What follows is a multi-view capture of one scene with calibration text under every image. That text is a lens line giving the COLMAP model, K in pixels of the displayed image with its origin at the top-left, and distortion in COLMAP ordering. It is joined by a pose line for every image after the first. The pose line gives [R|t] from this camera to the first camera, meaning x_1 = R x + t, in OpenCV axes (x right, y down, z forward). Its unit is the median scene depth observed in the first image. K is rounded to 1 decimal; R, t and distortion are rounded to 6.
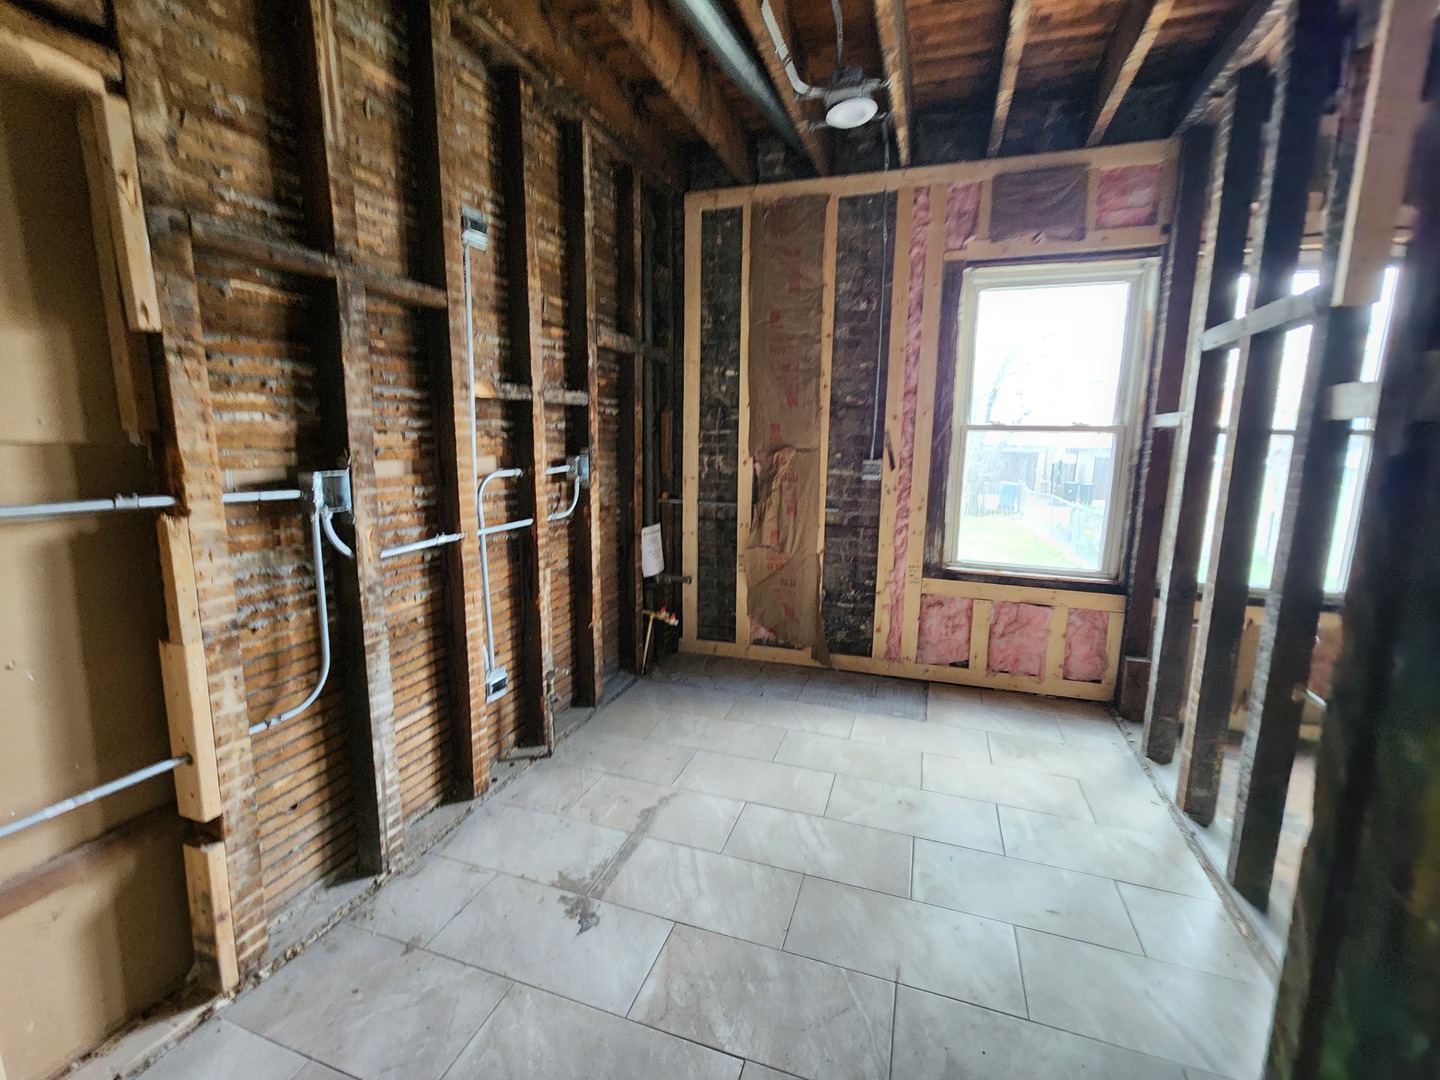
lens RADIAL K [[591.7, 0, 732.2], [0, 591.7, 531.8], [0, 0, 1]] dist [-0.000981, -0.000132]
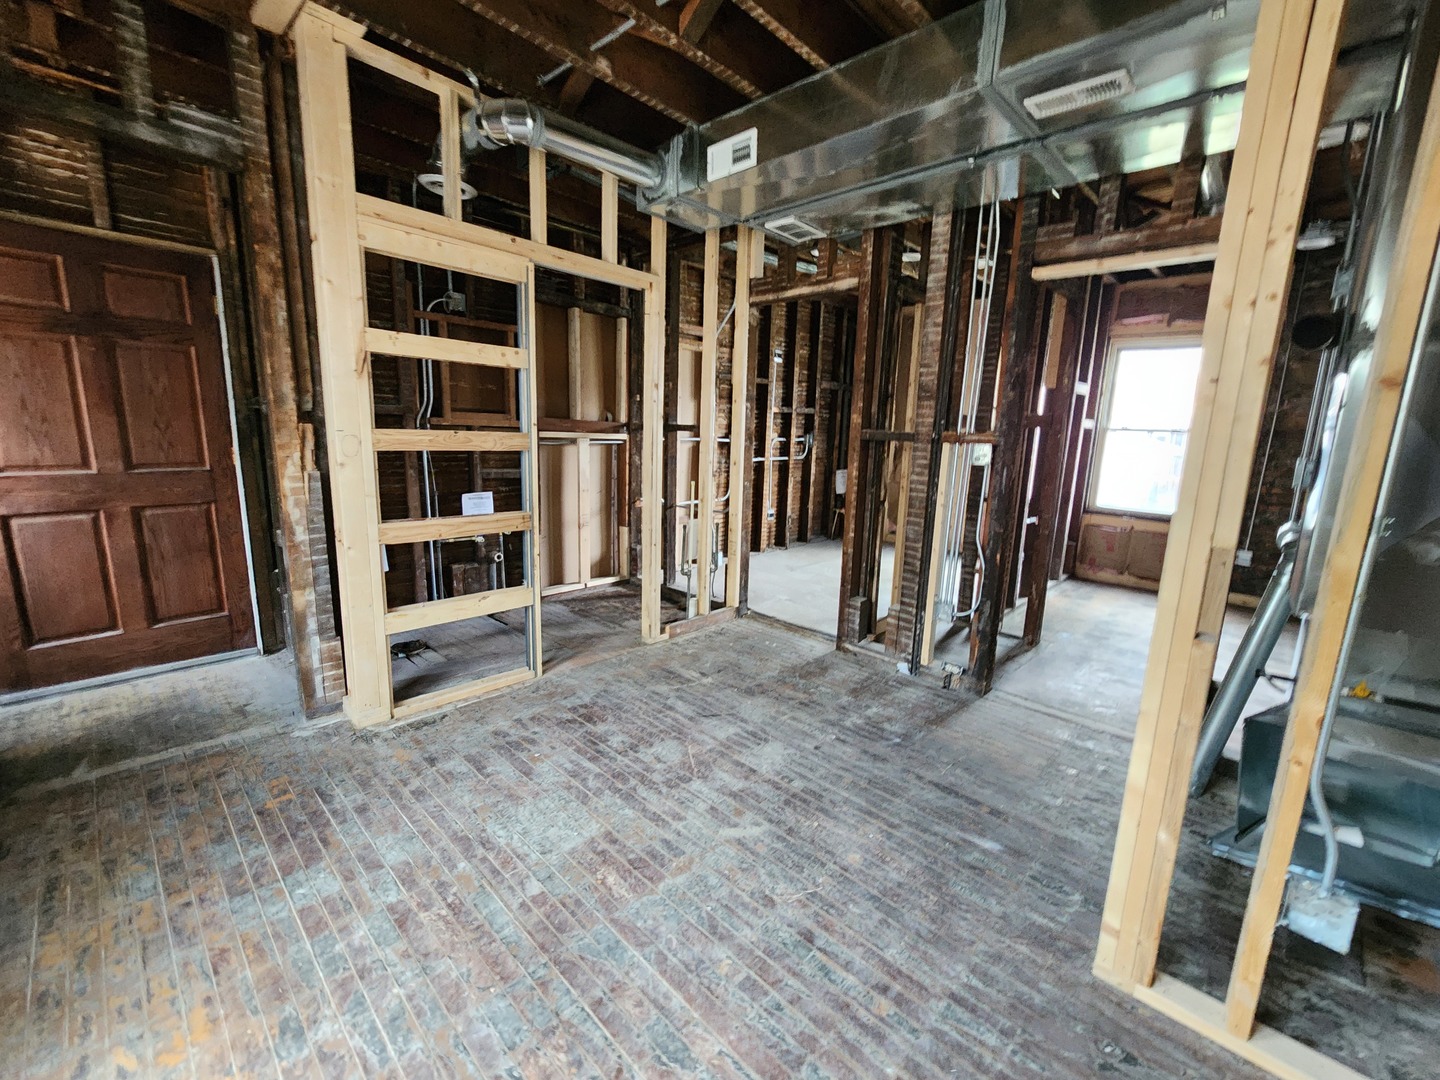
lens RADIAL K [[591.7, 0, 732.2], [0, 591.7, 532.6], [0, 0, 1]] dist [-0.000981, -0.000132]
pose [[0.908602, 0.091494, -0.407517, 0.492777], [-0.085069, 0.995798, 0.033902, 0.222705], [0.408907, 0.003864, 0.912568, -1.374641]]
